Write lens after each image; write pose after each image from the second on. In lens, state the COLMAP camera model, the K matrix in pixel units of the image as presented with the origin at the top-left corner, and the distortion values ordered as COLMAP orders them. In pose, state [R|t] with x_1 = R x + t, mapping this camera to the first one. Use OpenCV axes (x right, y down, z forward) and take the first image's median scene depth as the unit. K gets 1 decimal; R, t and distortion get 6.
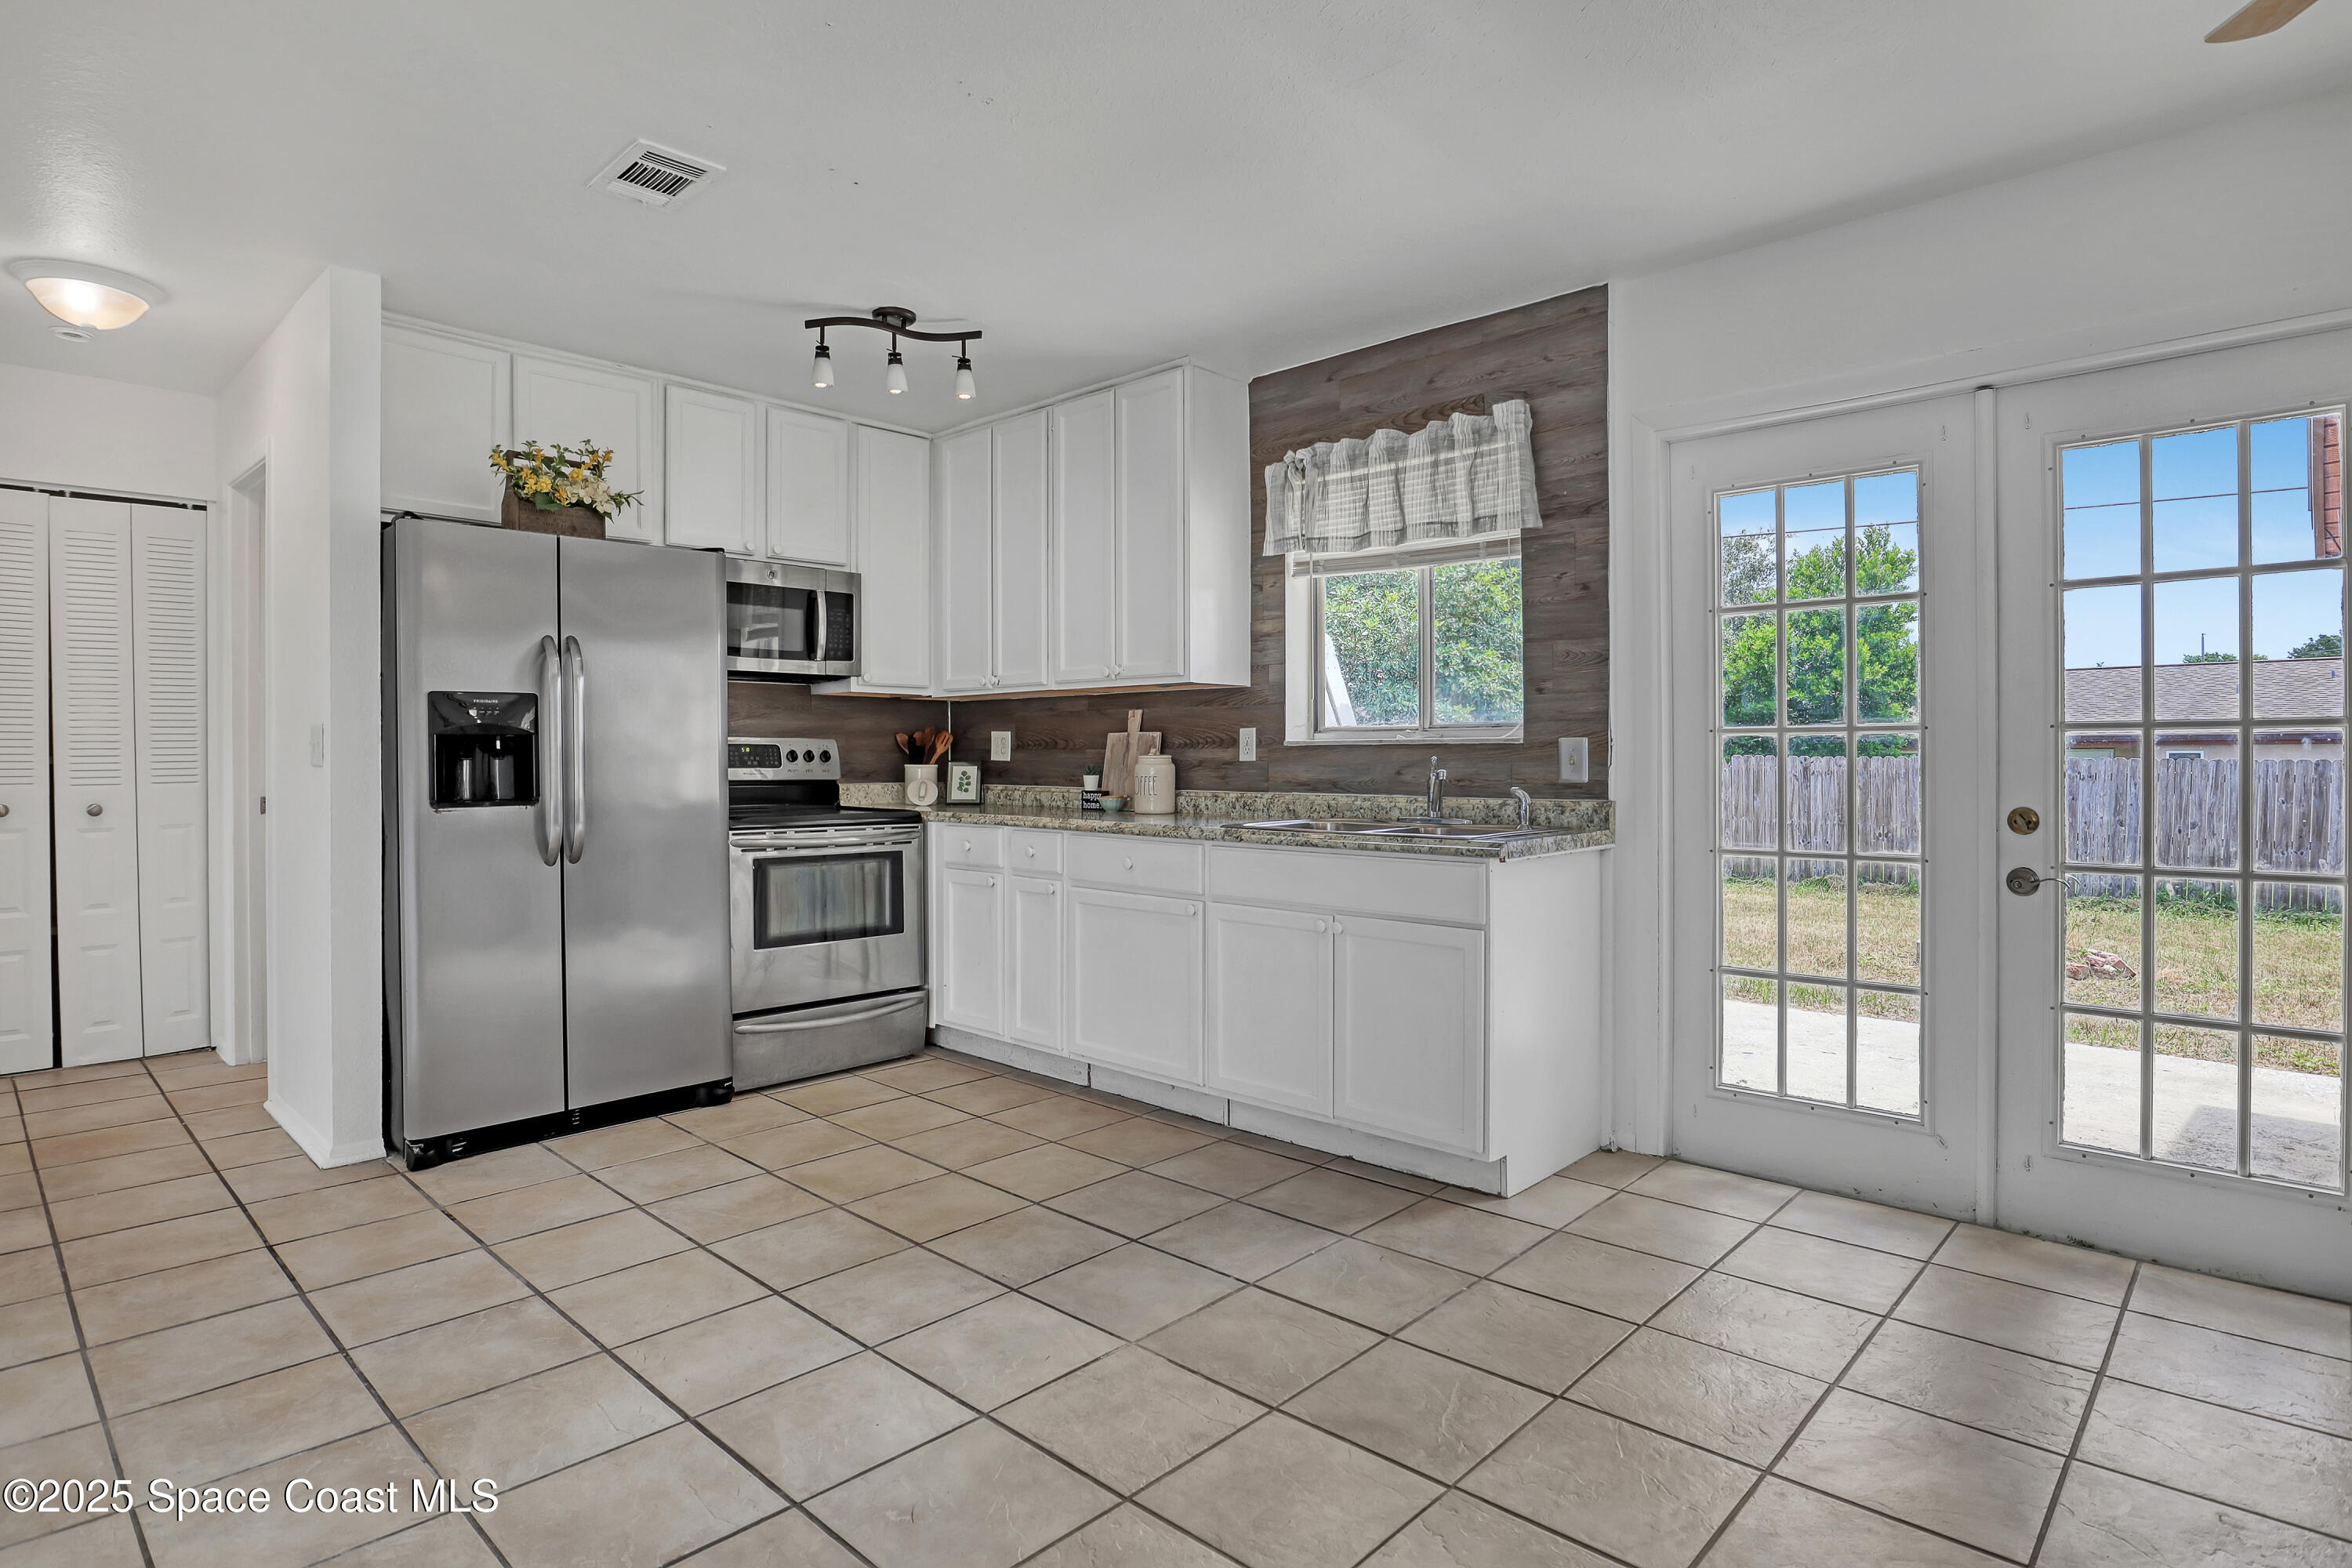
lens RADIAL K [[1229.9, 0, 1182.1], [0, 1229.9, 756.4], [0, 0, 1]] dist [-0.050049, 0.021522]
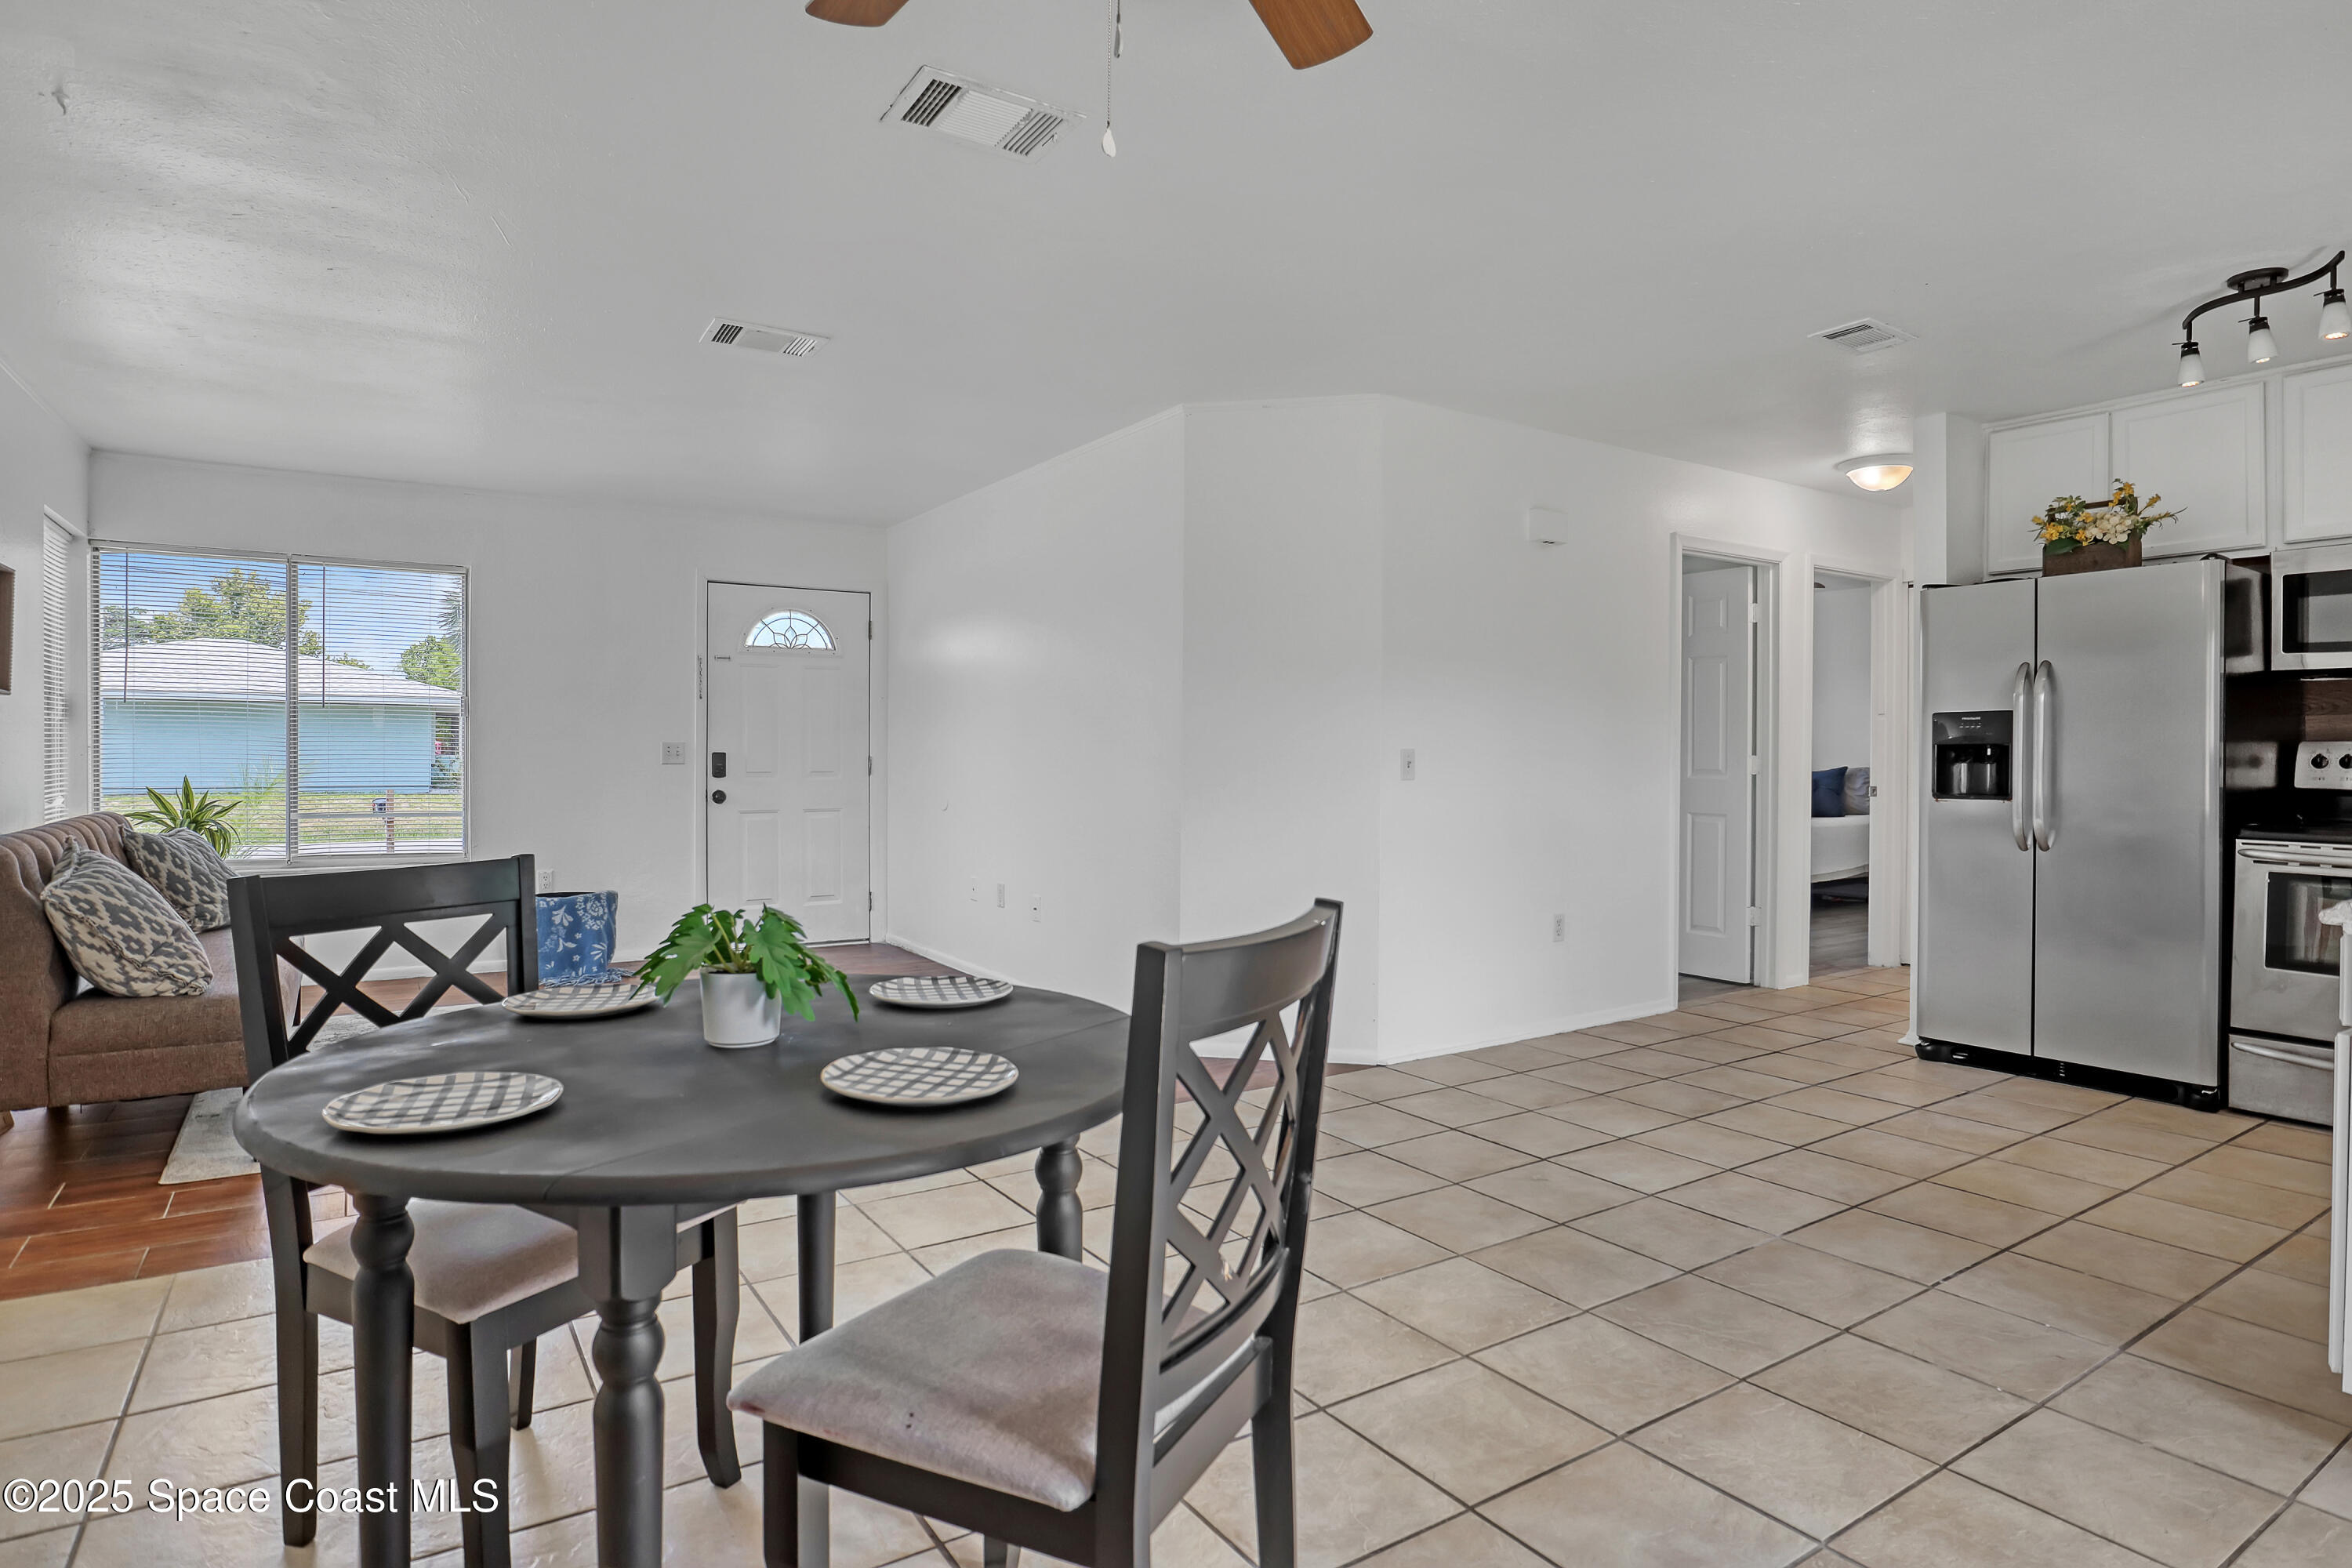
lens RADIAL K [[1244.8, 0, 1212.5], [0, 1244.8, 769.3], [0, 0, 1]] dist [-0.052582, 0.022336]
pose [[-0.215845, 0.013303, -0.976337, 0.821811], [-0.003278, 0.999892, 0.014349, -0.006877], [0.976422, 0.006298, -0.215778, 0.445734]]
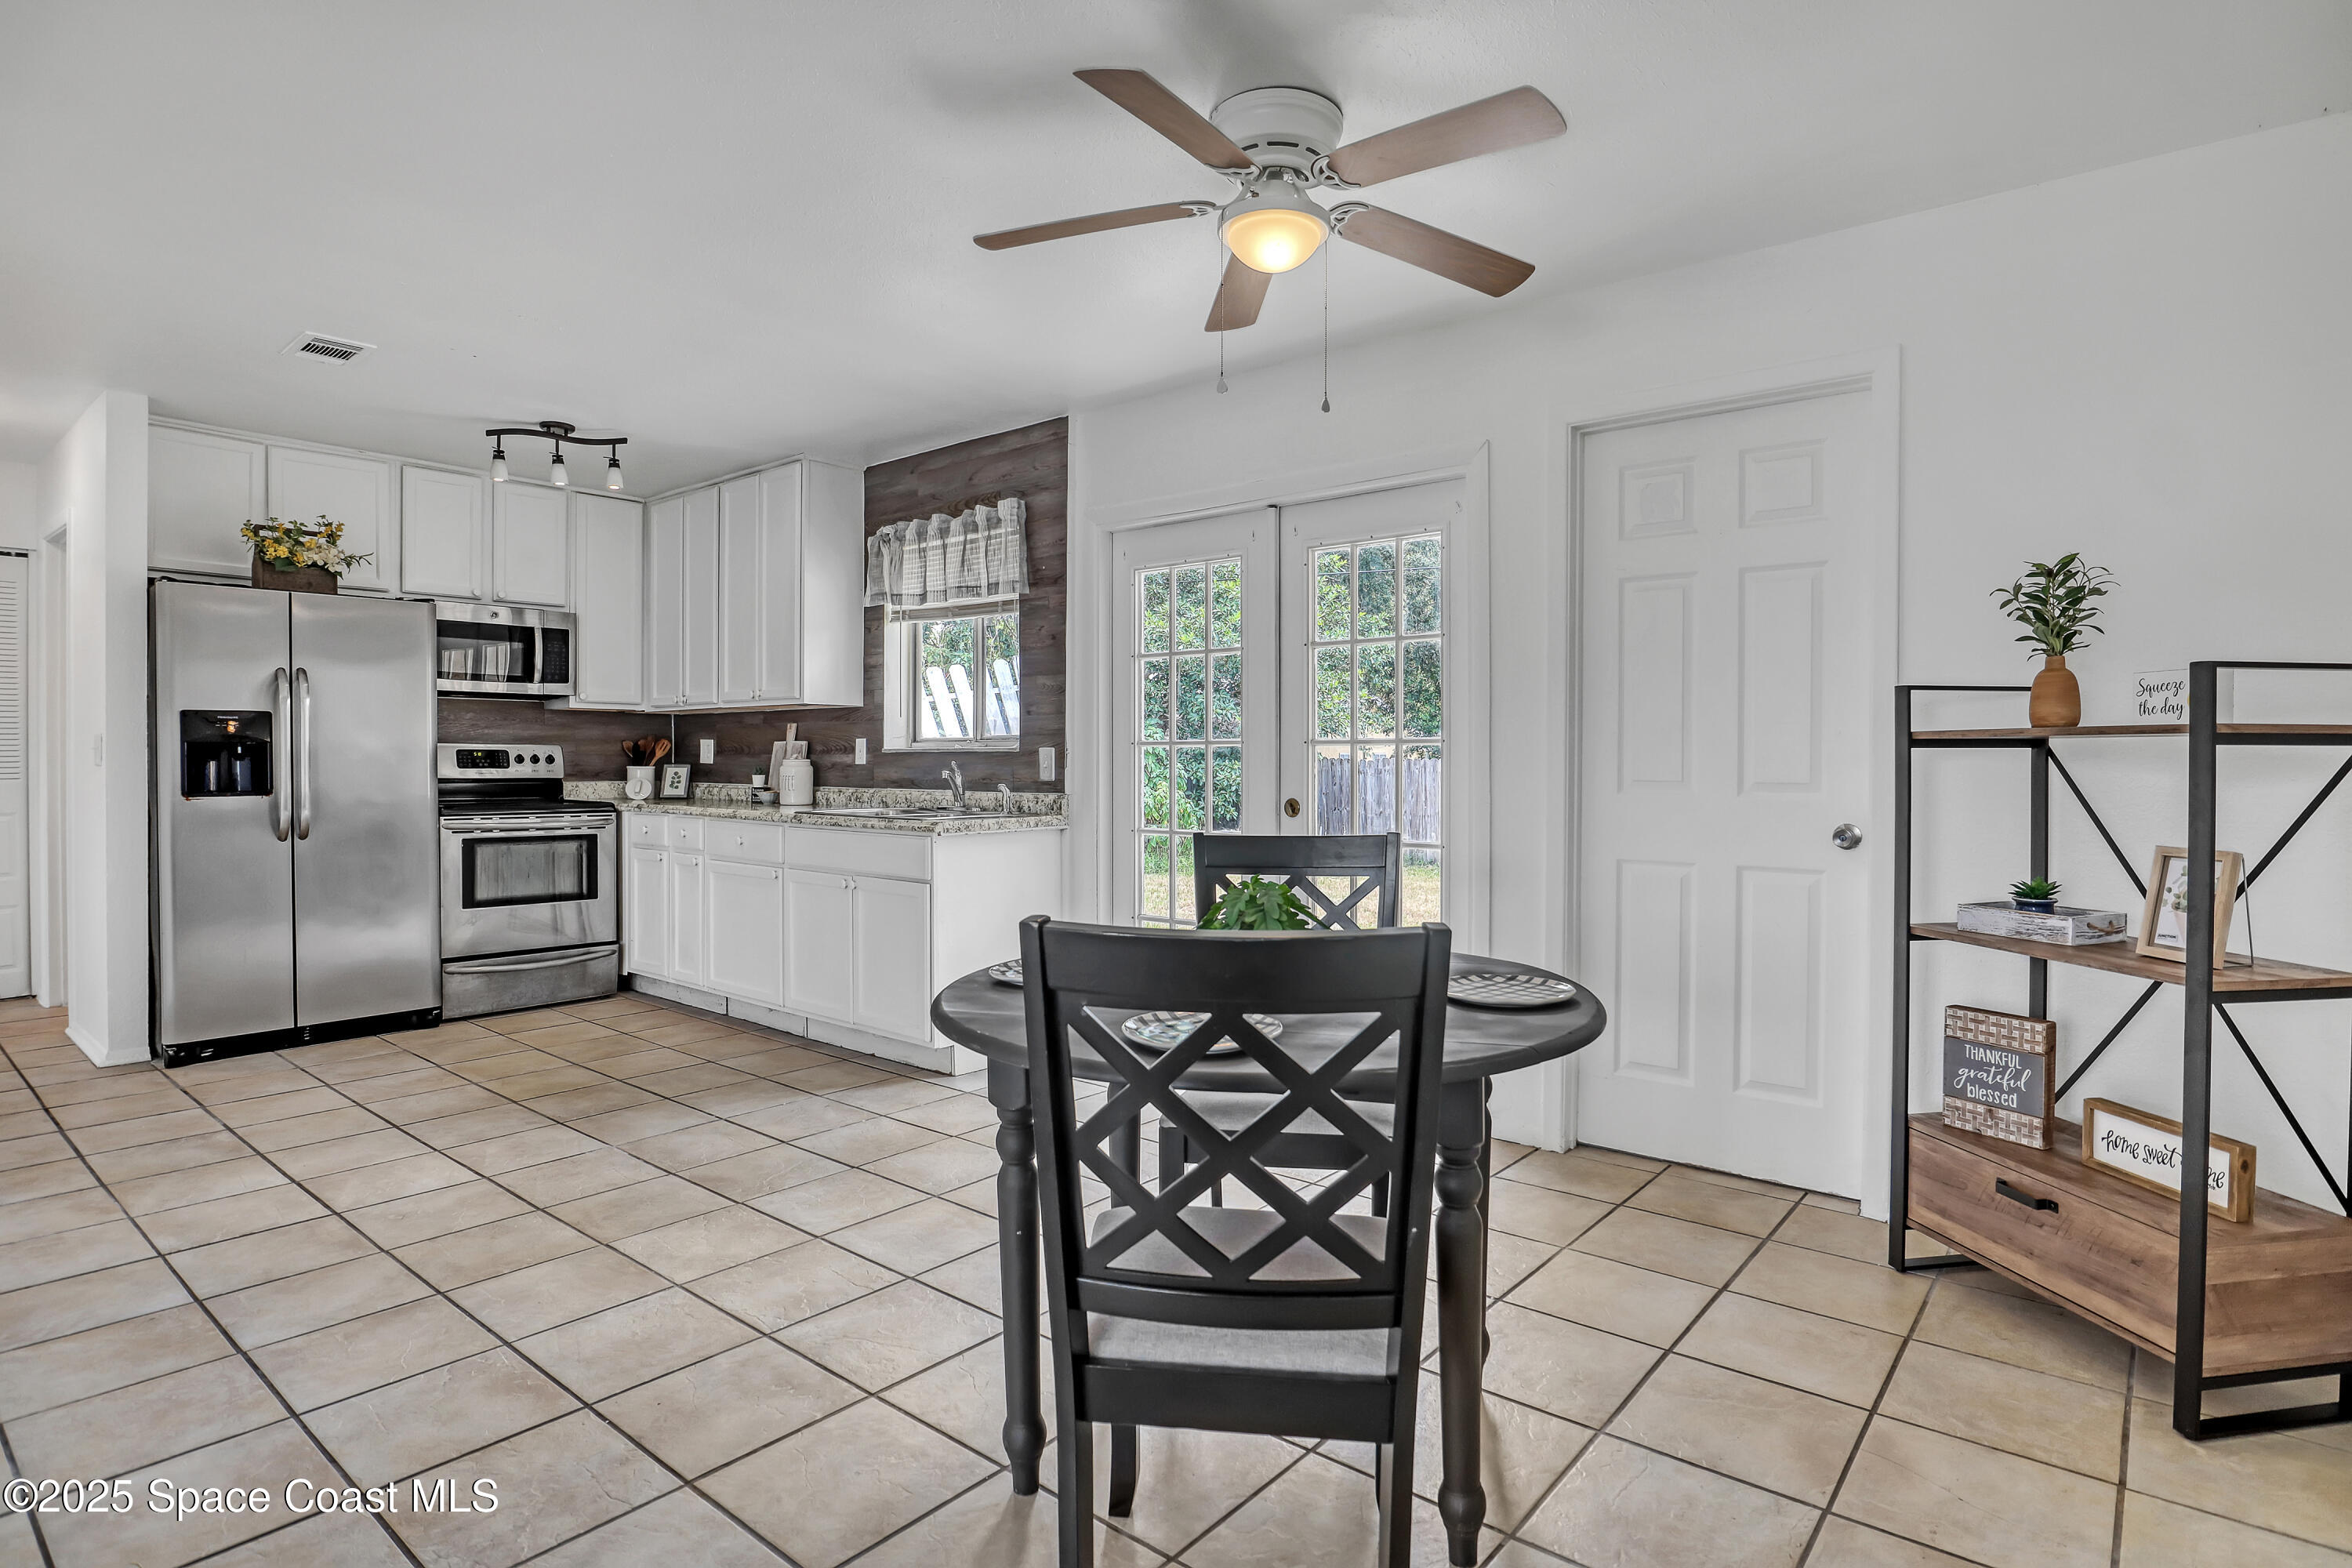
lens RADIAL K [[1219.7, 0, 1166.1], [0, 1219.7, 760.9], [0, 0, 1]] dist [-0.045444, 0.018254]
pose [[0.998641, 0.003787, 0.051981, 0.361235], [-0.003831, 0.999992, 0.000747, -0.002225], [-0.051978, -0.000945, 0.998648, -0.342067]]
